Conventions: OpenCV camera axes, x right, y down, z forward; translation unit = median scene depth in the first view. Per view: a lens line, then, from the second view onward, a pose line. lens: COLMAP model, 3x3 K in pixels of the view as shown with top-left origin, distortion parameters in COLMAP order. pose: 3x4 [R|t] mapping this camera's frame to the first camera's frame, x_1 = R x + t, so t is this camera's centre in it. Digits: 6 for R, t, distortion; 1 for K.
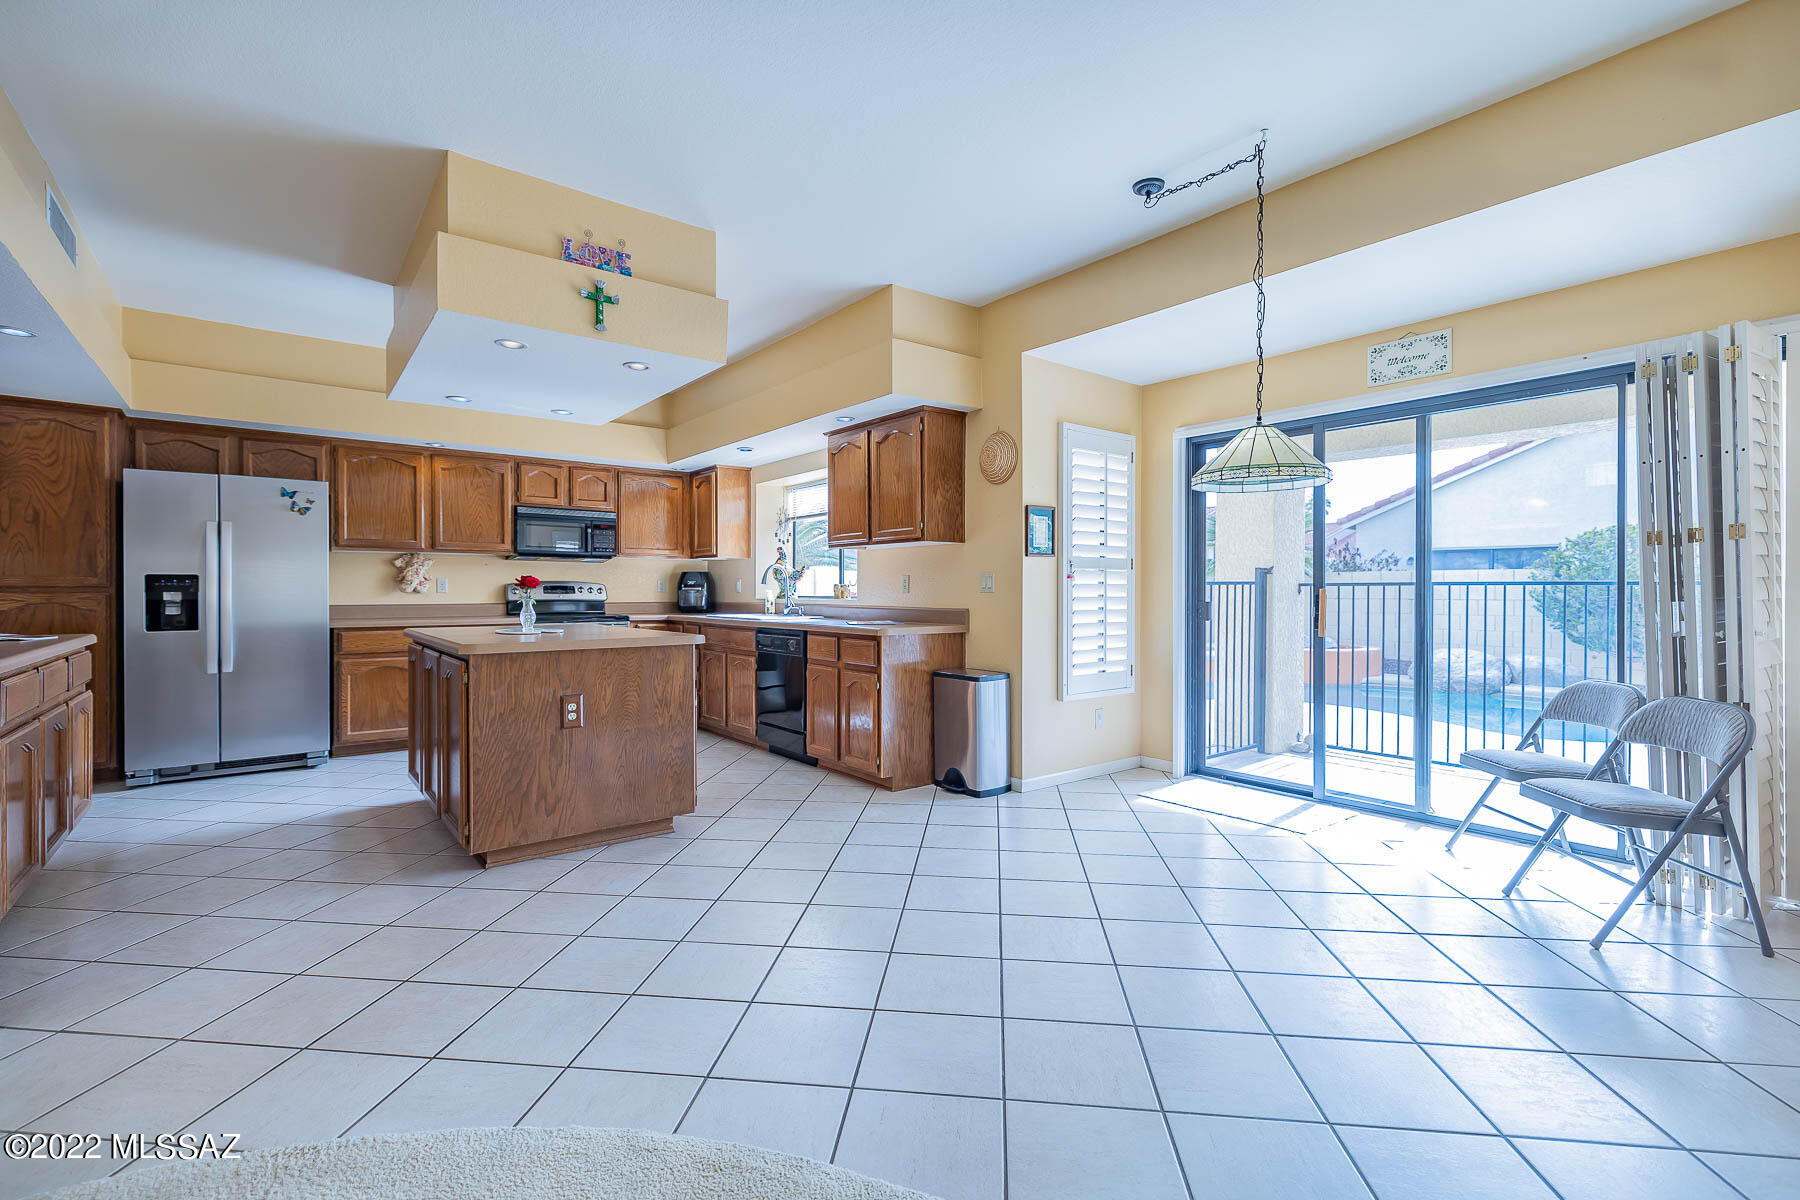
lens RADIAL K [[806.0, 0, 983.5], [0, 806.0, 591.8], [0, 0, 1]] dist [0.008723, -0.001647]
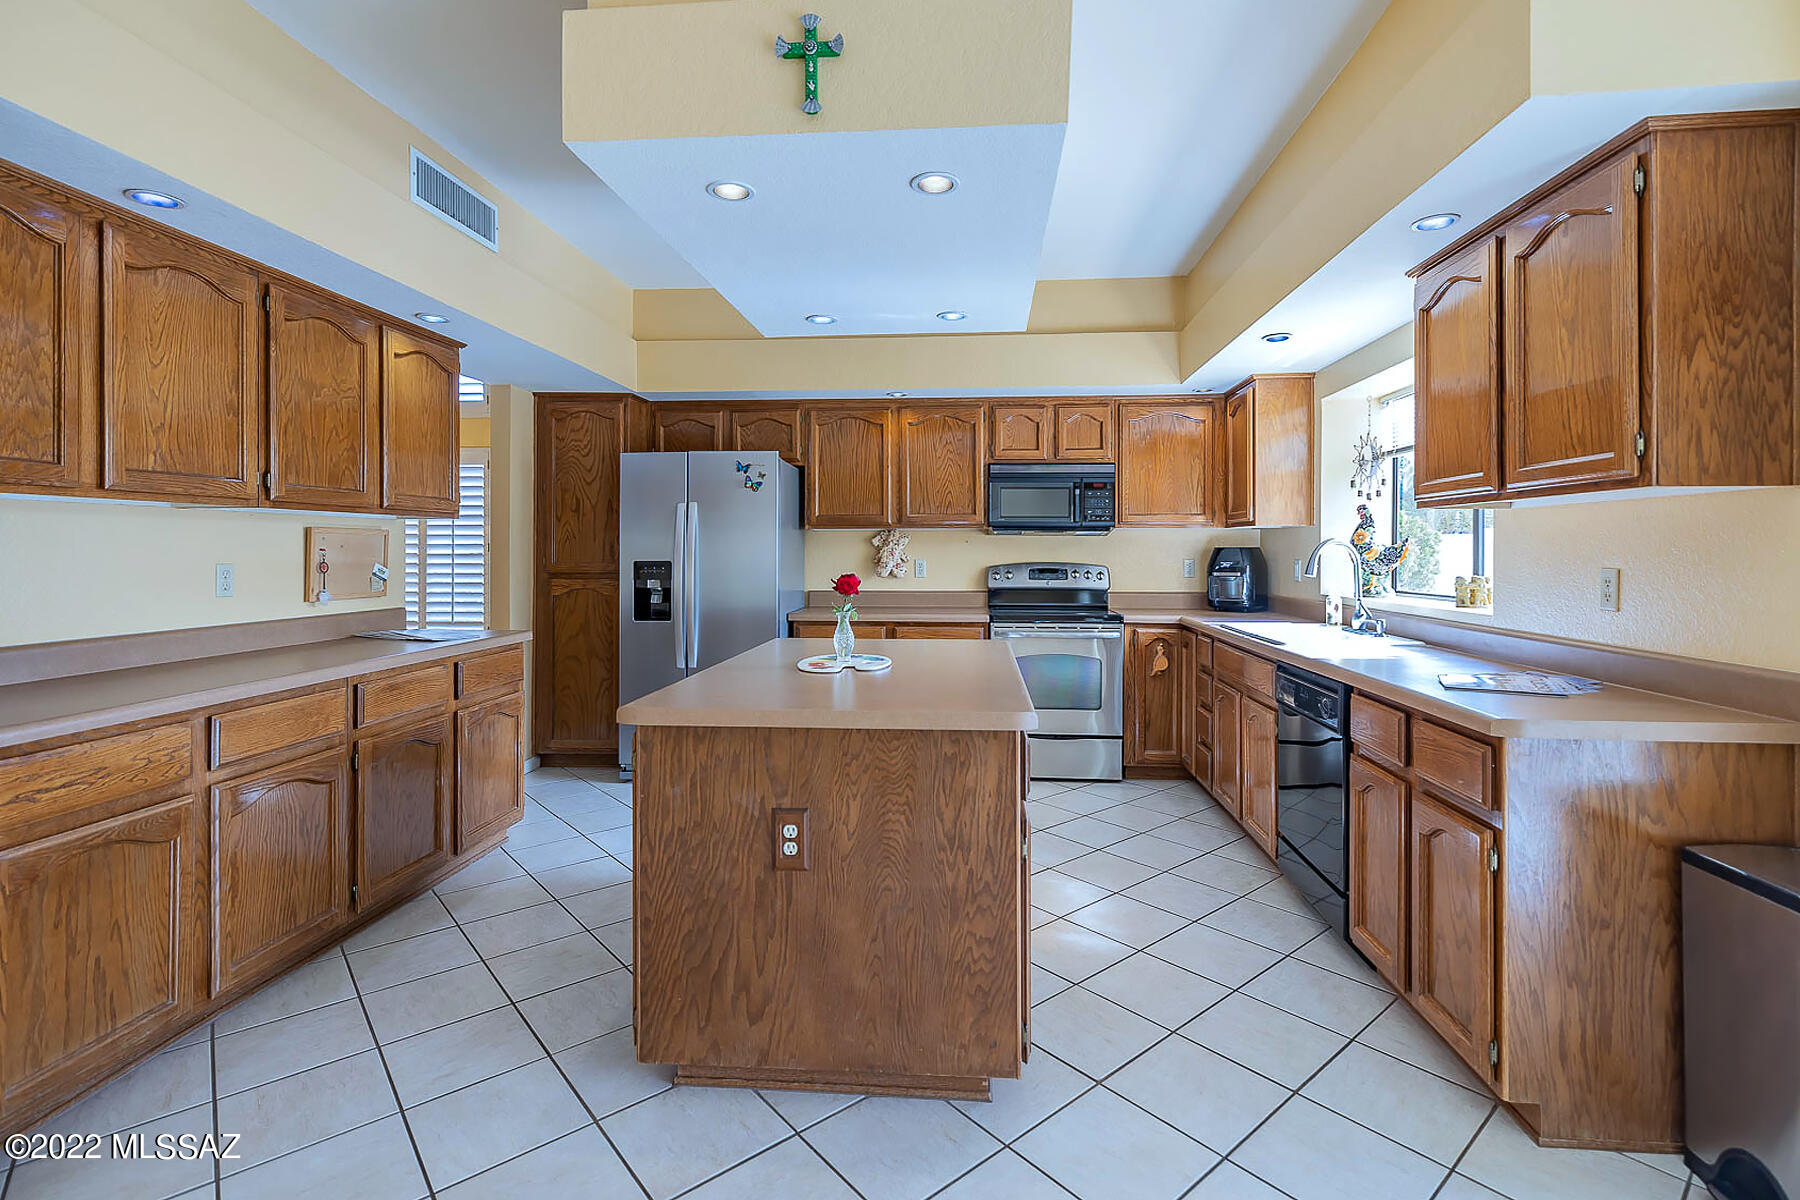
lens RADIAL K [[953.3, 0, 907.2], [0, 953.3, 554.0], [0, 0, 1]] dist [0.001913, 0.001676]
pose [[0.702939, 0.001404, -0.711249, -0.000837], [-0.001061, 0.999999, 0.000926, -0.030014], [0.711250, 0.000104, 0.702939, 0.418134]]
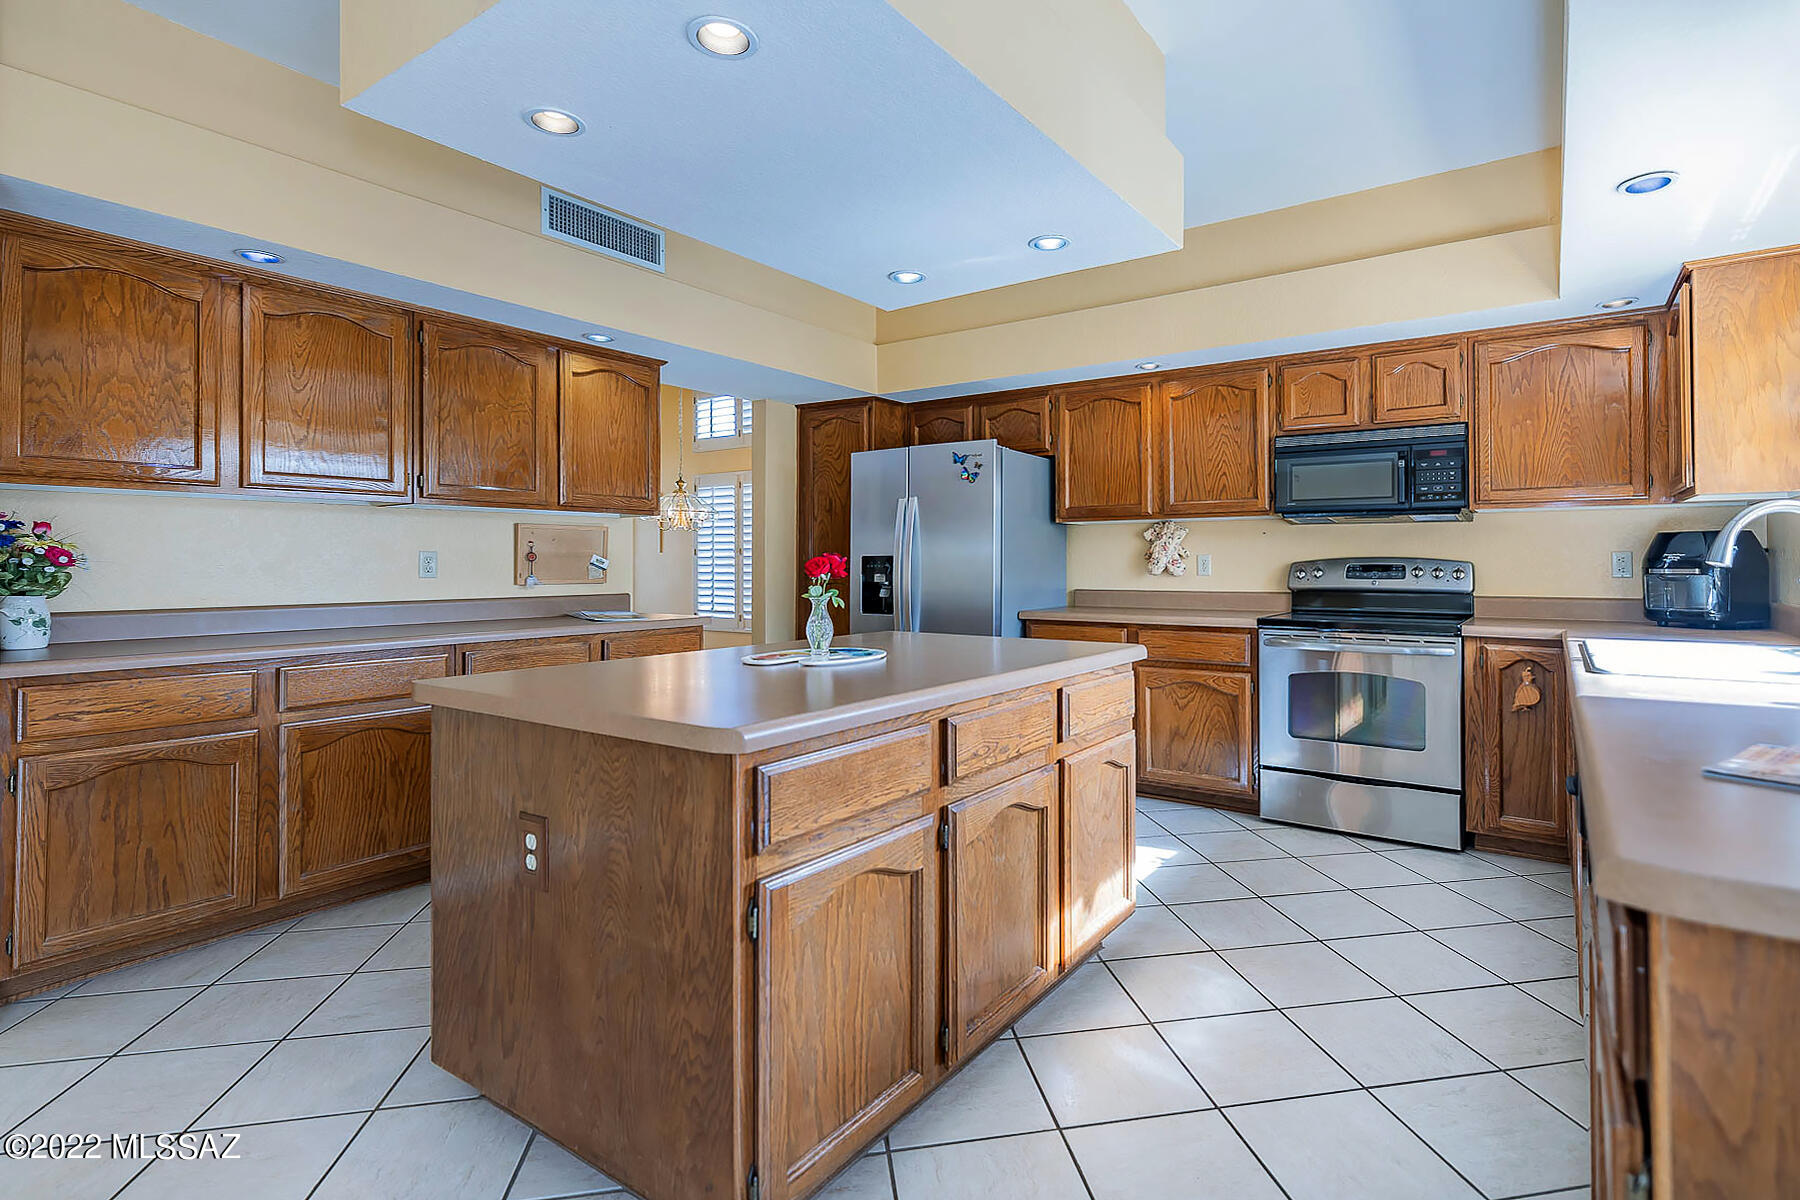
lens RADIAL K [[860.6, 0, 896.1], [0, 860.6, 556.6], [0, 0, 1]] dist [0.003261, 0.000862]
pose [[0.203306, -0.012943, -0.979030, 0.010273], [0.003098, 0.999916, -0.012576, -0.009137], [0.979110, -0.000477, 0.203329, 0.755912]]
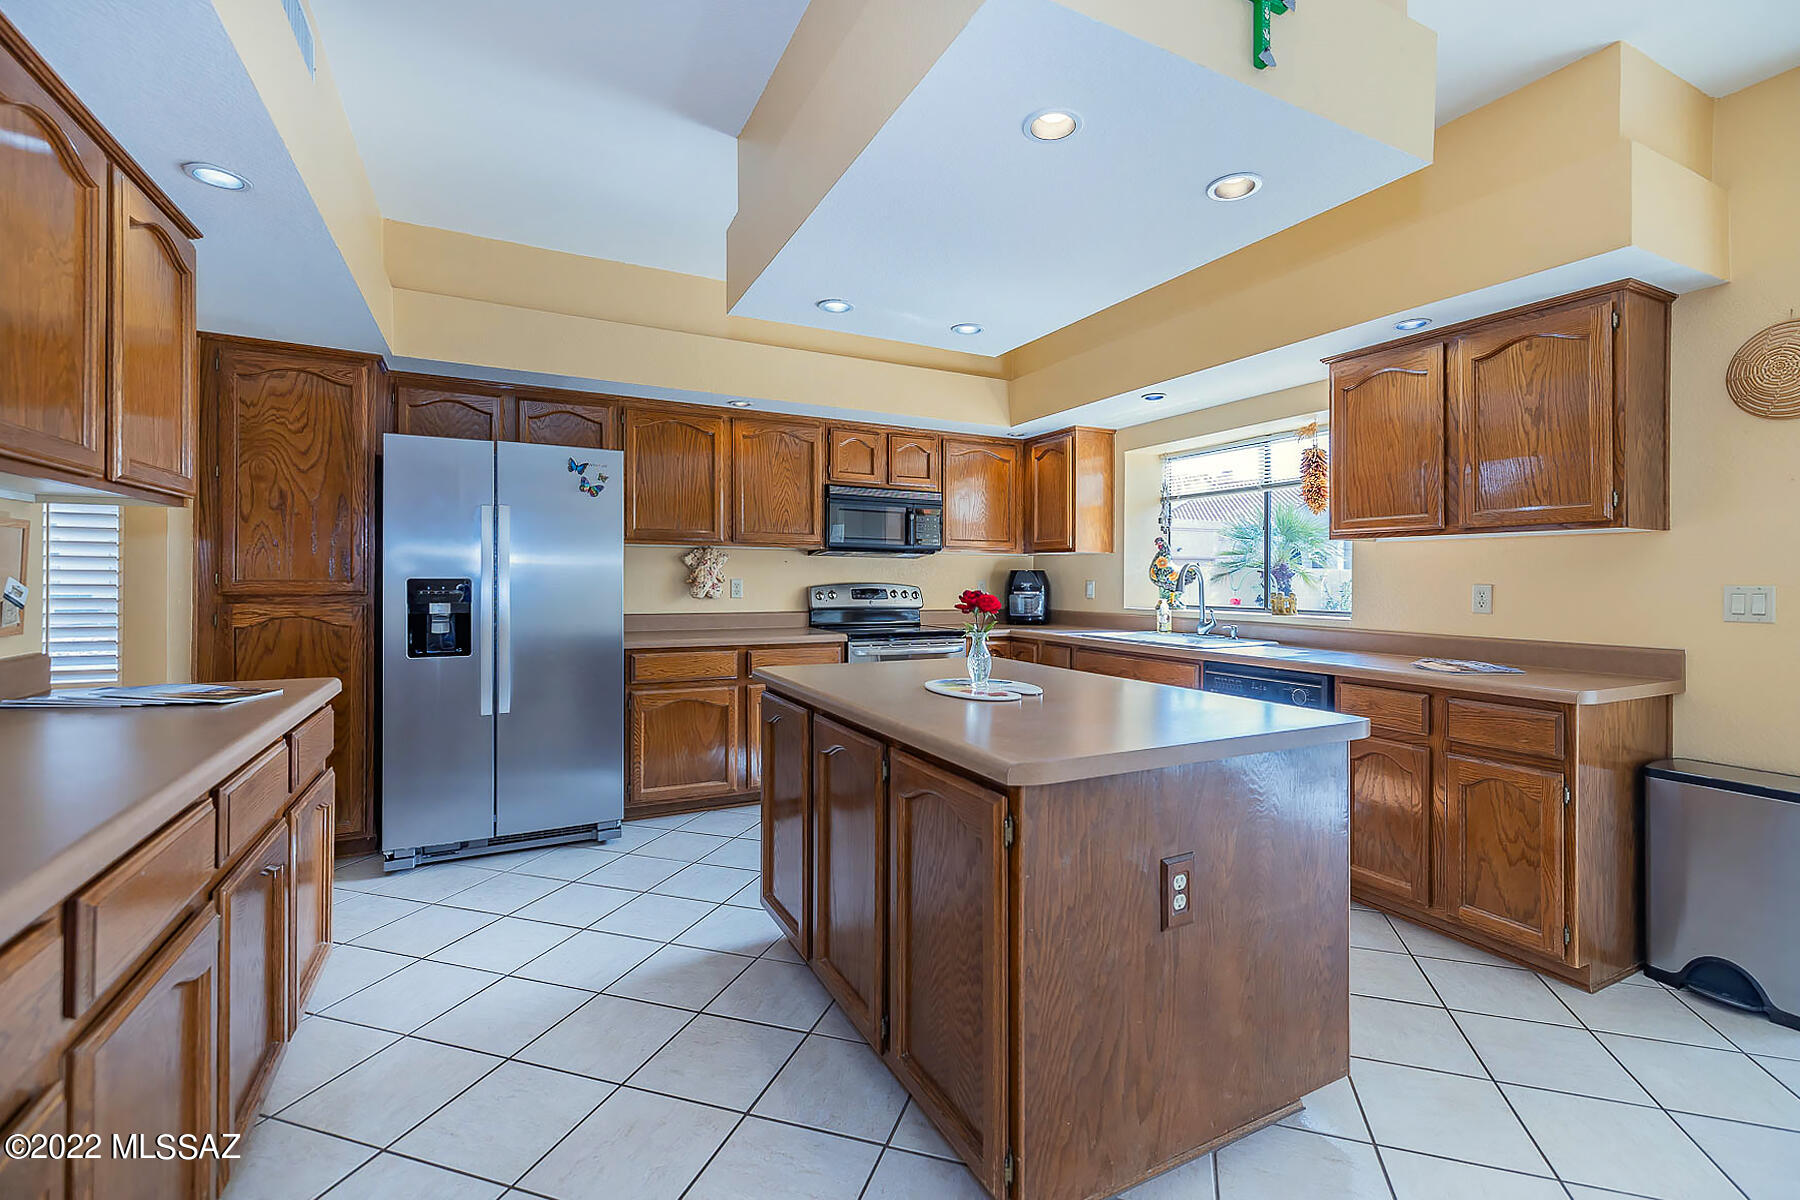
lens RADIAL K [[817.5, 0, 1009.9], [0, 817.5, 580.9], [0, 0, 1]] dist [0.005266, 0.000897]
pose [[0.985656, 0.006505, -0.168641, -0.363114], [-0.006549, 0.999979, 0.000294, -0.022404], [0.168640, 0.000814, 0.985677, 0.353198]]
